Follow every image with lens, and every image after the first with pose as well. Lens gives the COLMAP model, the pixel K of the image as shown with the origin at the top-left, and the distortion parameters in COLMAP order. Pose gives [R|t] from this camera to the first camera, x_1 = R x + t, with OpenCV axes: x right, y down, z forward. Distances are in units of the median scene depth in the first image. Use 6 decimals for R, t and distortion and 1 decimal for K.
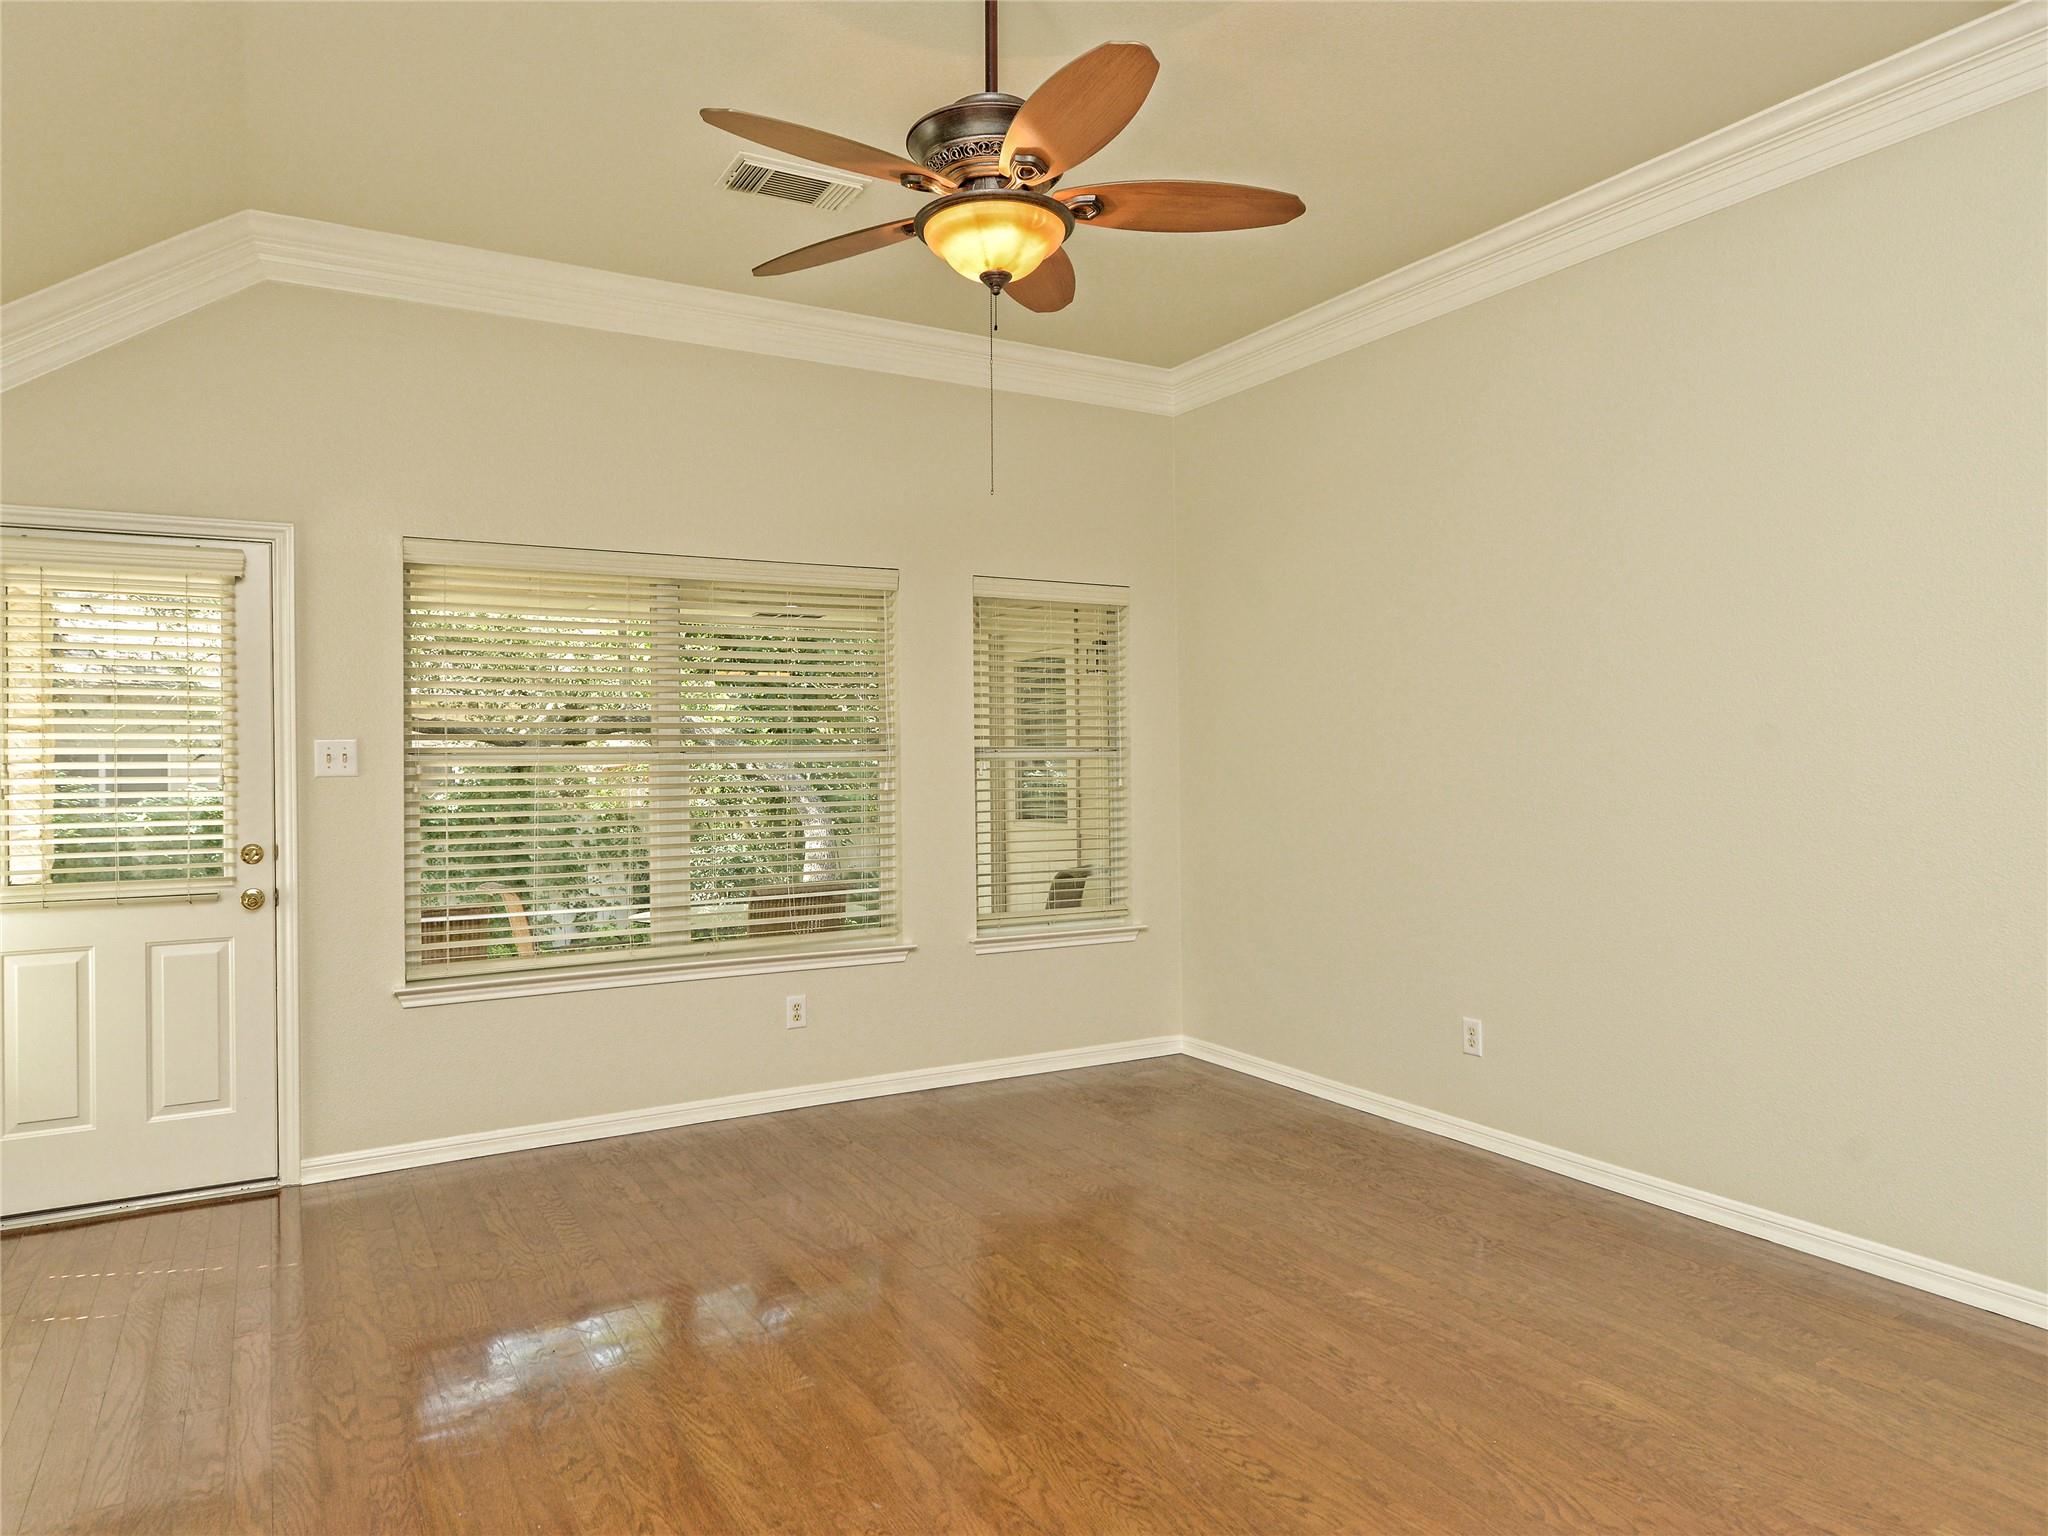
lens RADIAL K [[1301.3, 0, 1024.5], [0, 1301.3, 754.3], [0, 0, 1]] dist [0.001869, 0.002737]
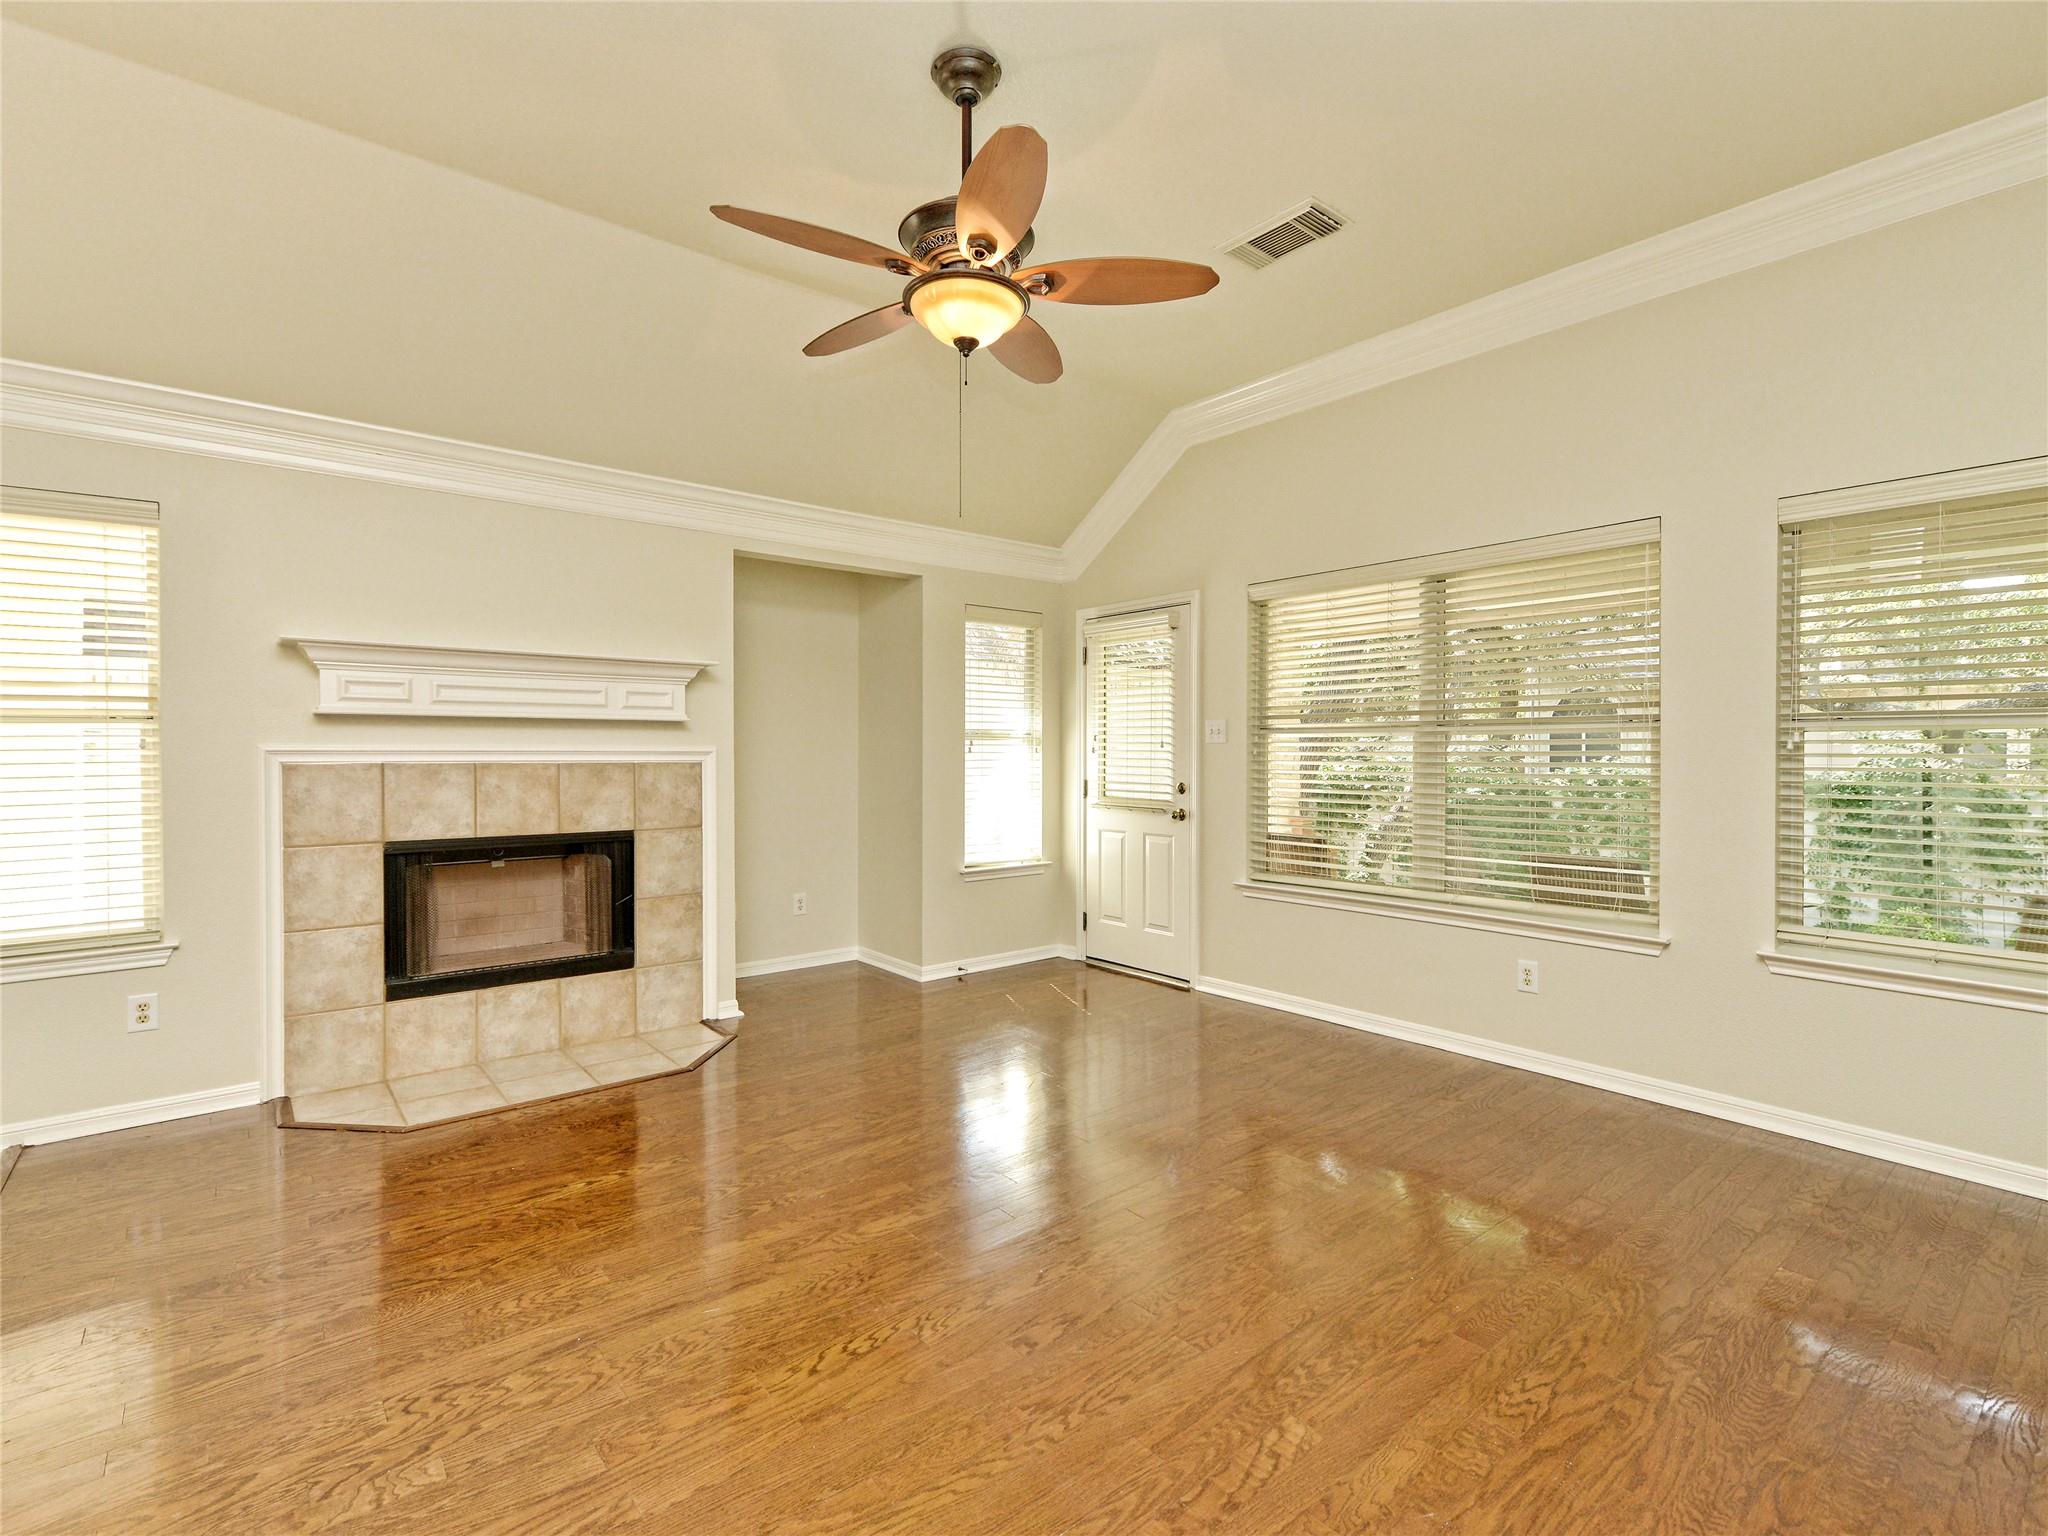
lens RADIAL K [[948.4, 0, 1042.1], [0, 948.4, 757.6], [0, 0, 1]] dist [0.002705, 0.000129]
pose [[0.186491, 0.016634, -0.982316, 0.592684], [-0.000061, 0.999857, 0.016920, 0.015153], [0.982457, -0.003095, 0.186465, 0.588649]]
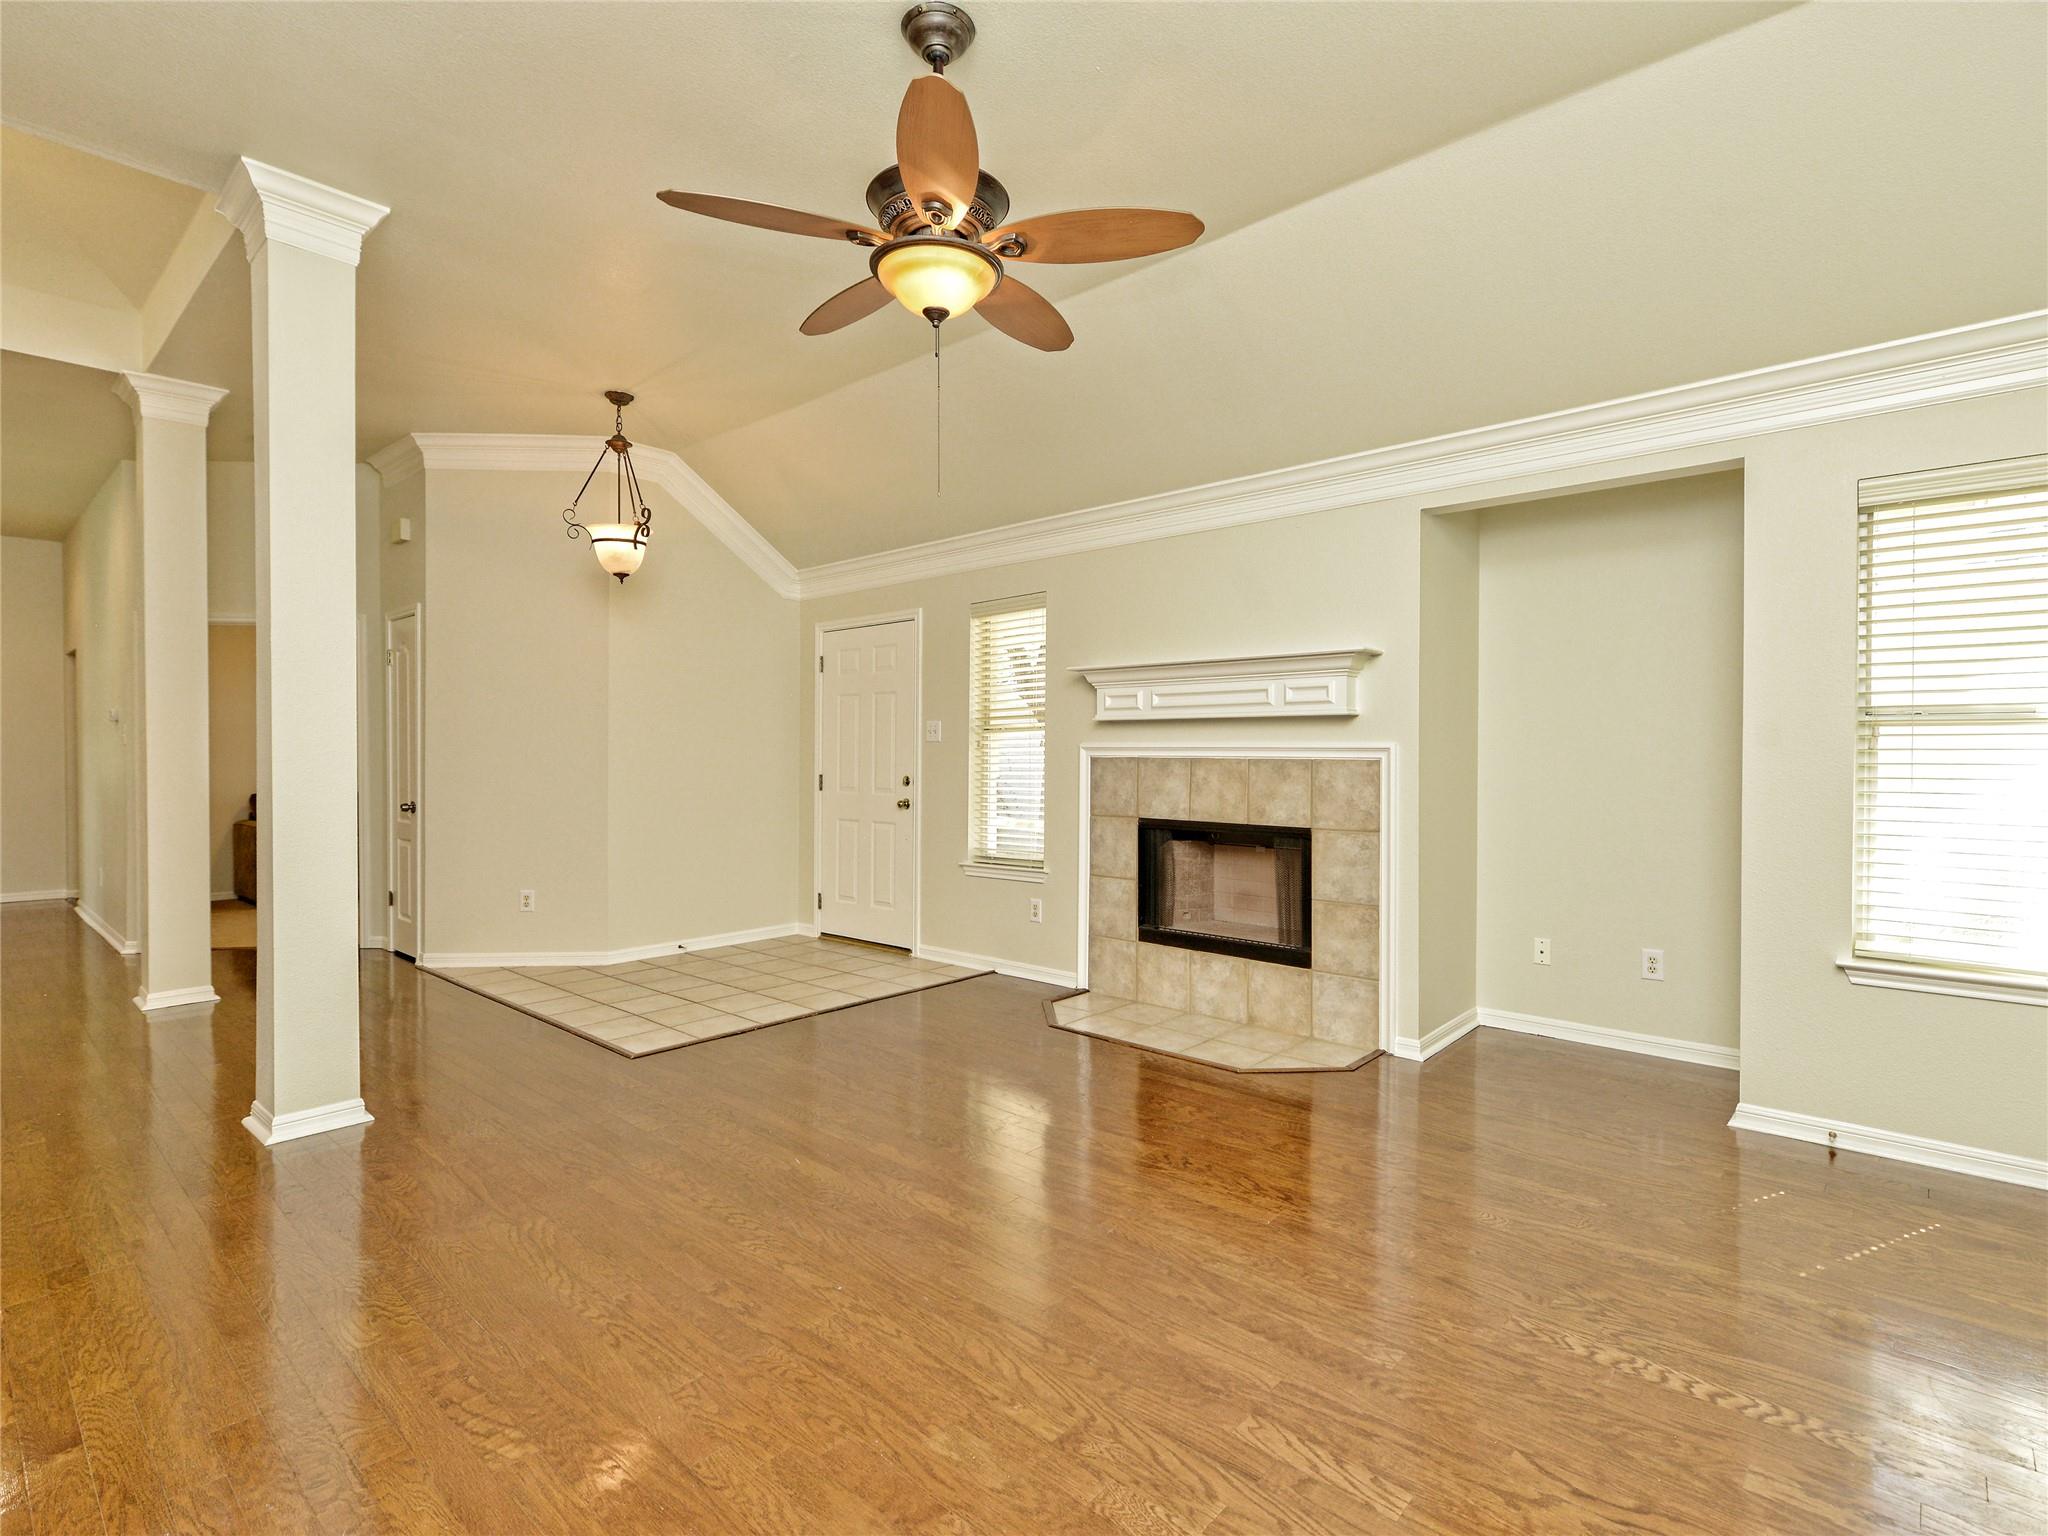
lens RADIAL K [[1004.8, 0, 1031.3], [0, 1004.8, 769.5], [0, 0, 1]] dist [-0.002500, -0.000043]
pose [[-0.948524, 0.013791, -0.316404, 0.124787], [0.008362, 0.999794, 0.018510, 0.026627], [0.316594, 0.014911, -0.948444, 1.249433]]
